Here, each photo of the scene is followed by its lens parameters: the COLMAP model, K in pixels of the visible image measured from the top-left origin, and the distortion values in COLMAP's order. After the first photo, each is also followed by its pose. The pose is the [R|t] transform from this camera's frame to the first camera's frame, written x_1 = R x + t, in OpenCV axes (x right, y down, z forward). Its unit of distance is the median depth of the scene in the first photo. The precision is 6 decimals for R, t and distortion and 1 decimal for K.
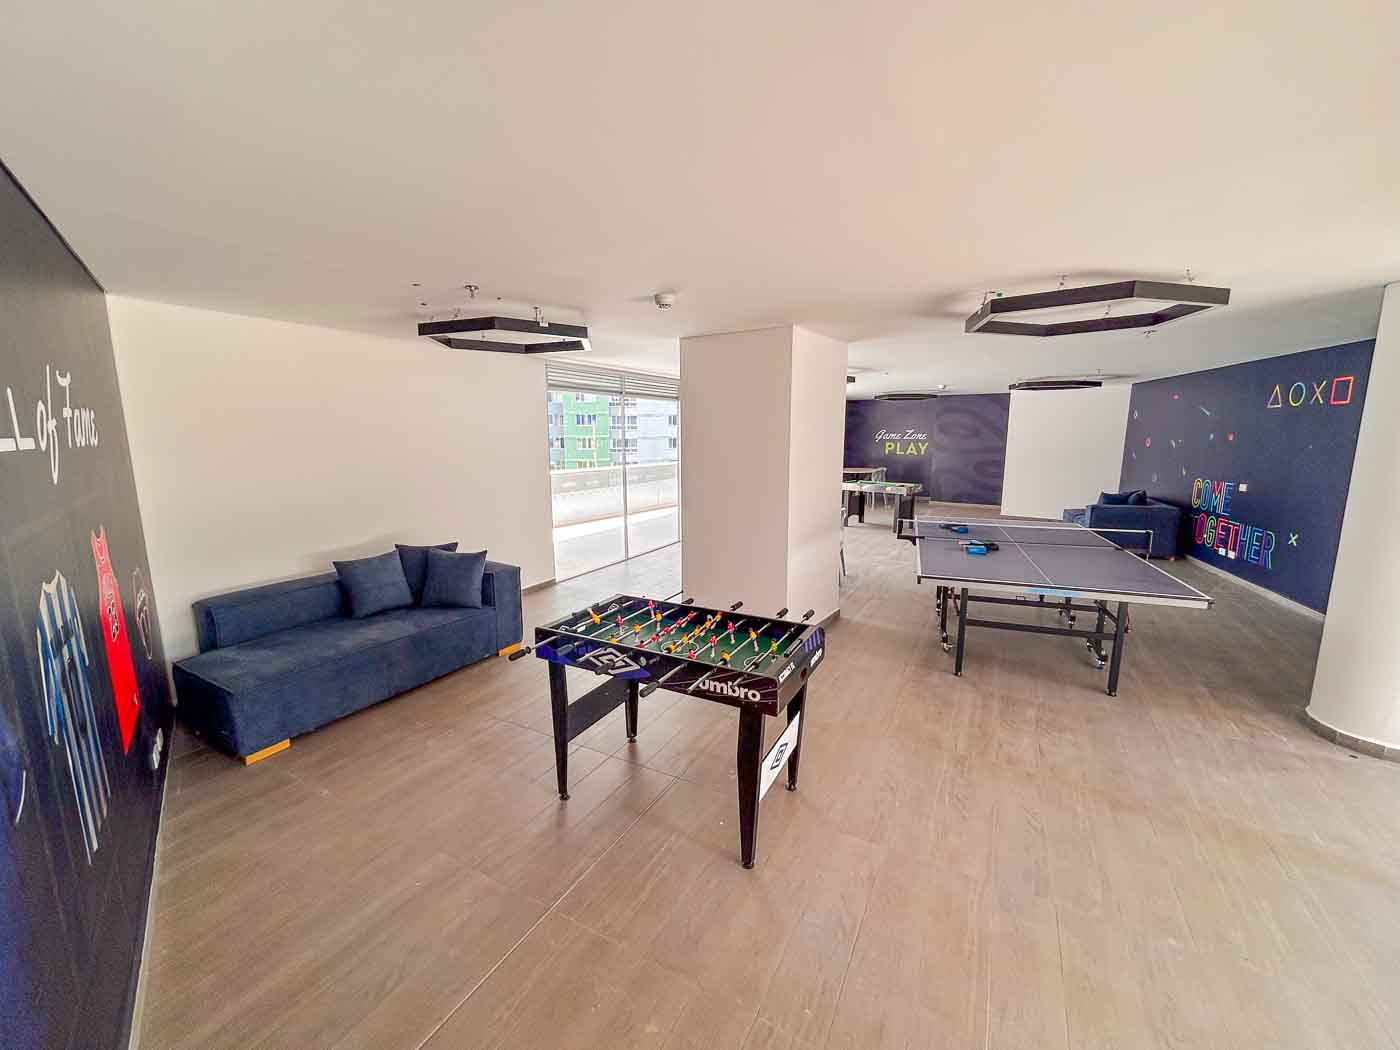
lens RADIAL K [[573.3, 0, 697.4], [0, 573.3, 525.6], [0, 0, 1]] dist [-0.000883, -0.000546]
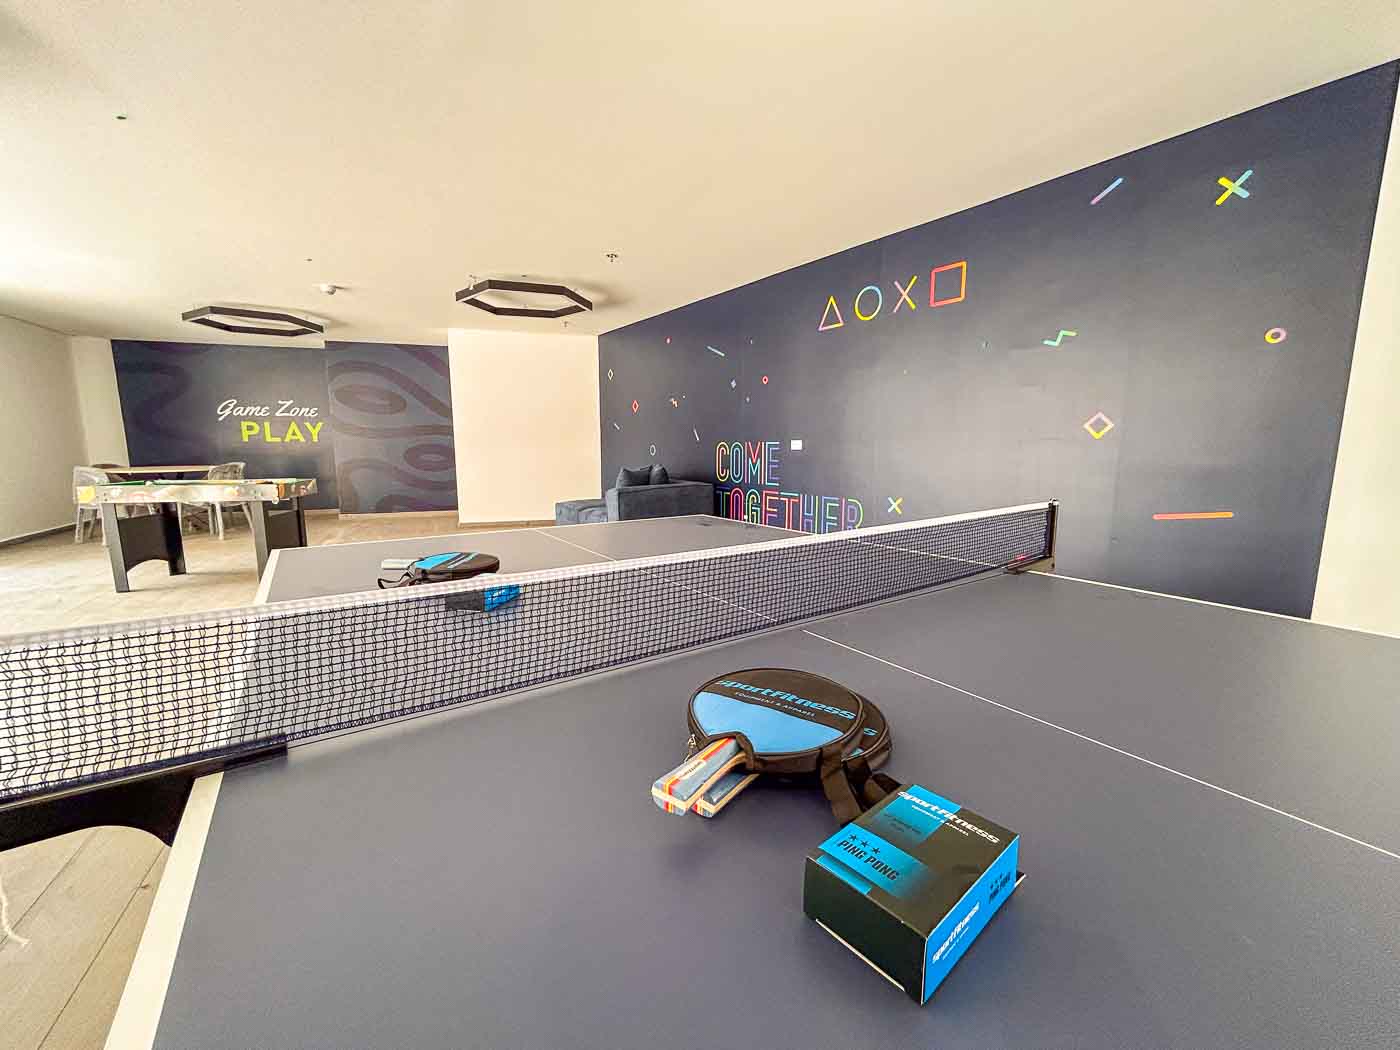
lens RADIAL K [[573.3, 0, 697.4], [0, 573.3, 525.6], [0, 0, 1]] dist [-0.000883, -0.000546]
pose [[0.586563, -0.114530, 0.801765, 0.171974], [0.134767, 0.989952, 0.042818, -0.007838], [-0.798612, 0.082936, 0.596104, 0.415280]]
